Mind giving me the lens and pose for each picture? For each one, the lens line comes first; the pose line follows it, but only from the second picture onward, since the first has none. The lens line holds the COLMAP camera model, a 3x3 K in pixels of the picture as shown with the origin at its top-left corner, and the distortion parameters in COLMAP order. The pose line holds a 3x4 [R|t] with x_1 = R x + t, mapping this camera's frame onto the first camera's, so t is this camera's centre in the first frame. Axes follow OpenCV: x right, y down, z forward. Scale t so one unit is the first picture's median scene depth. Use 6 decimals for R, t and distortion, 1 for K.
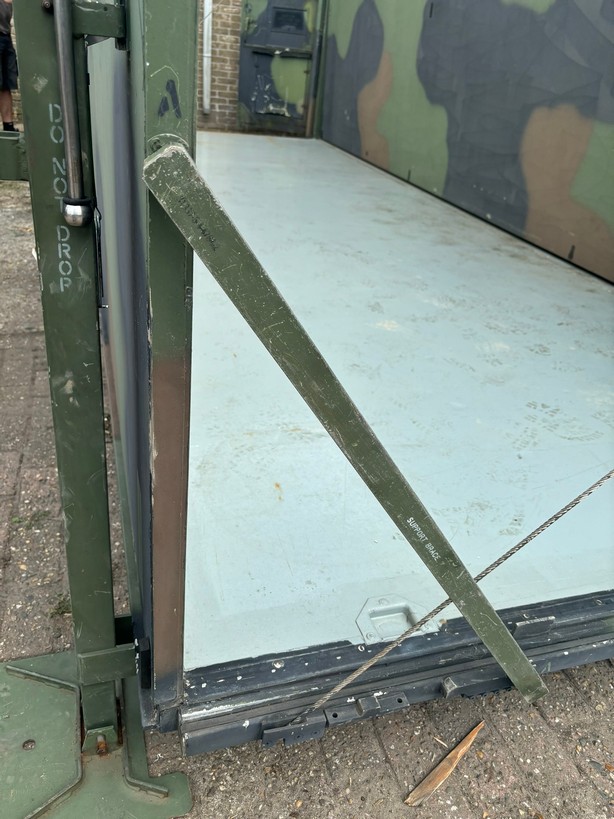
lens RADIAL K [[612.9, 0, 306.4], [0, 612.9, 404.5], [0, 0, 1]] dist [0.047576, -0.050432]
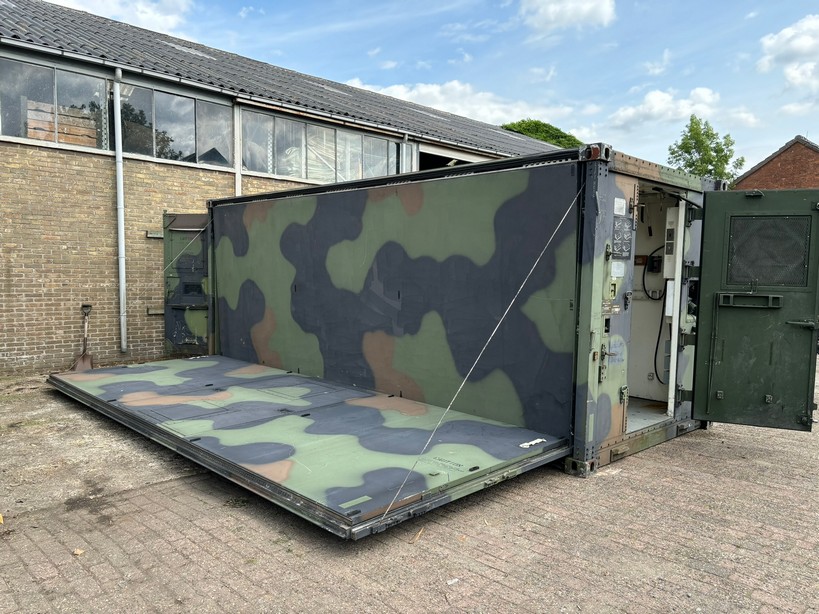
lens RADIAL K [[612.9, 0, 402.7], [0, 612.9, 313.1], [0, 0, 1]] dist [0.047576, -0.050432]
pose [[0.898300, -0.116064, 0.423775, -0.307087], [0.283335, 0.890178, -0.356798, 0.185336], [-0.335824, 0.440582, 0.832532, -0.628882]]
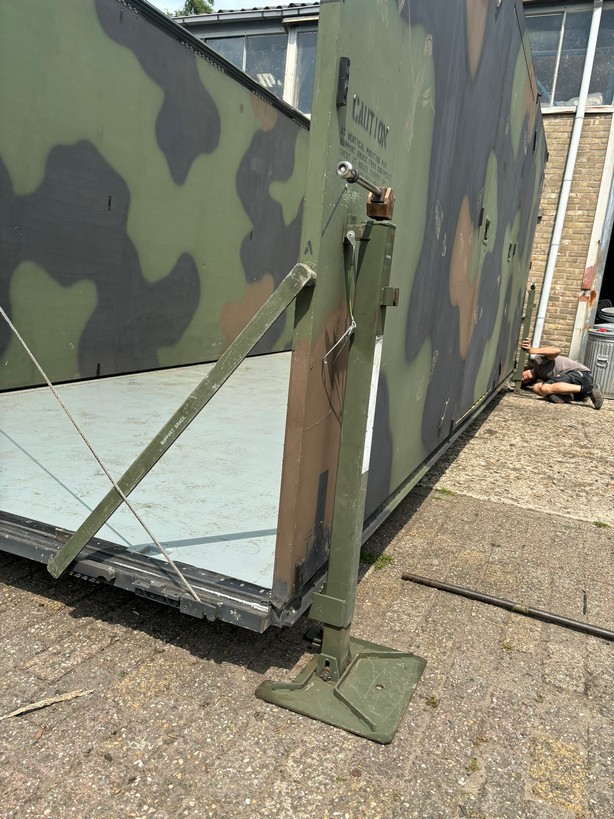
lens RADIAL K [[612.9, 0, 306.4], [0, 612.9, 414.0], [0, 0, 1]] dist [0.047576, -0.050432]
pose [[0.754154, 0.100596, -0.648947, 1.795079], [-0.347582, 0.899575, -0.264485, -0.026211], [0.557170, 0.425025, 0.713383, 0.483214]]
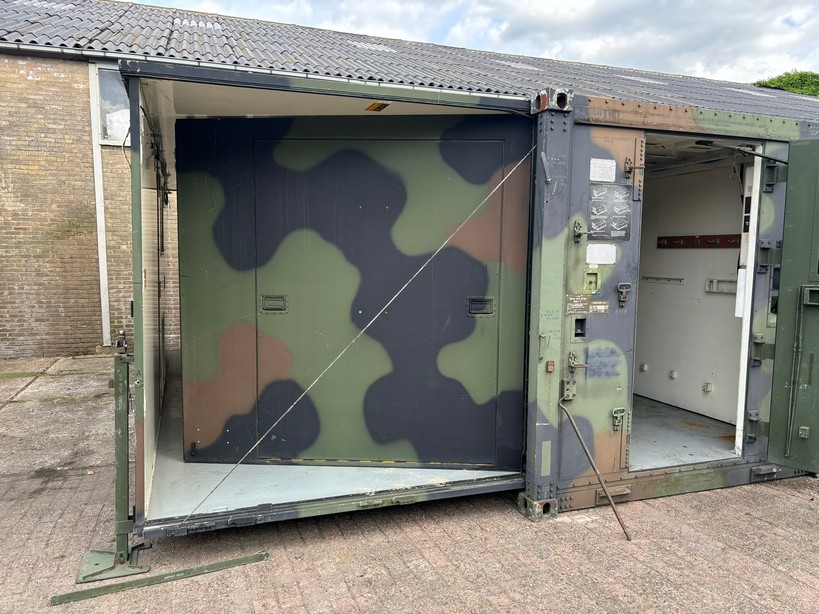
lens RADIAL K [[612.9, 0, 417.8], [0, 612.9, 315.2], [0, 0, 1]] dist [0.047576, -0.050432]
pose [[0.994428, -0.098603, 0.037287, 0.294593], [0.105171, 0.903796, -0.414840, 0.229701], [0.007204, 0.416450, 0.909130, -0.594691]]
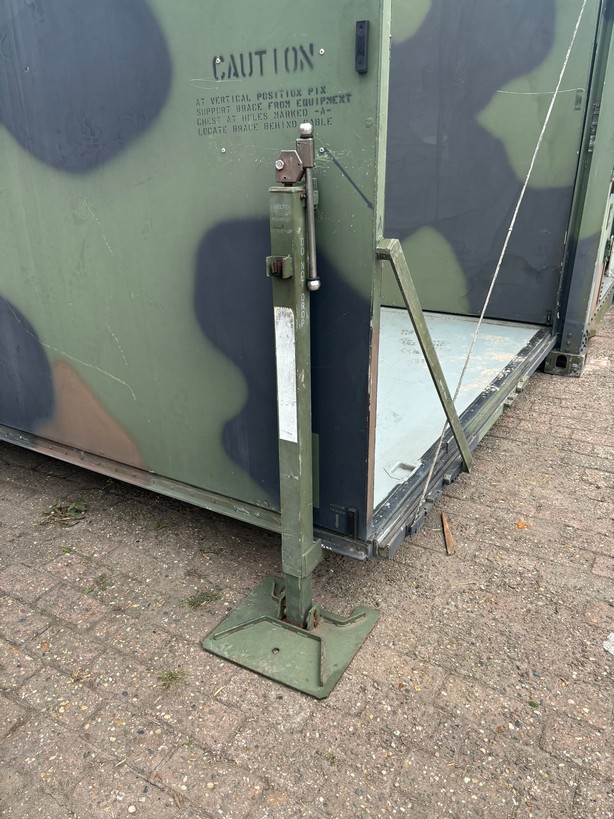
lens RADIAL K [[612.9, 0, 301.6], [0, 612.9, 403.7], [0, 0, 1]] dist [0.047576, -0.050432]
pose [[0.747488, -0.362487, 0.556655, -0.266129], [0.414051, 0.909531, 0.036279, -0.004554], [-0.519445, 0.203366, 0.829951, -0.100856]]
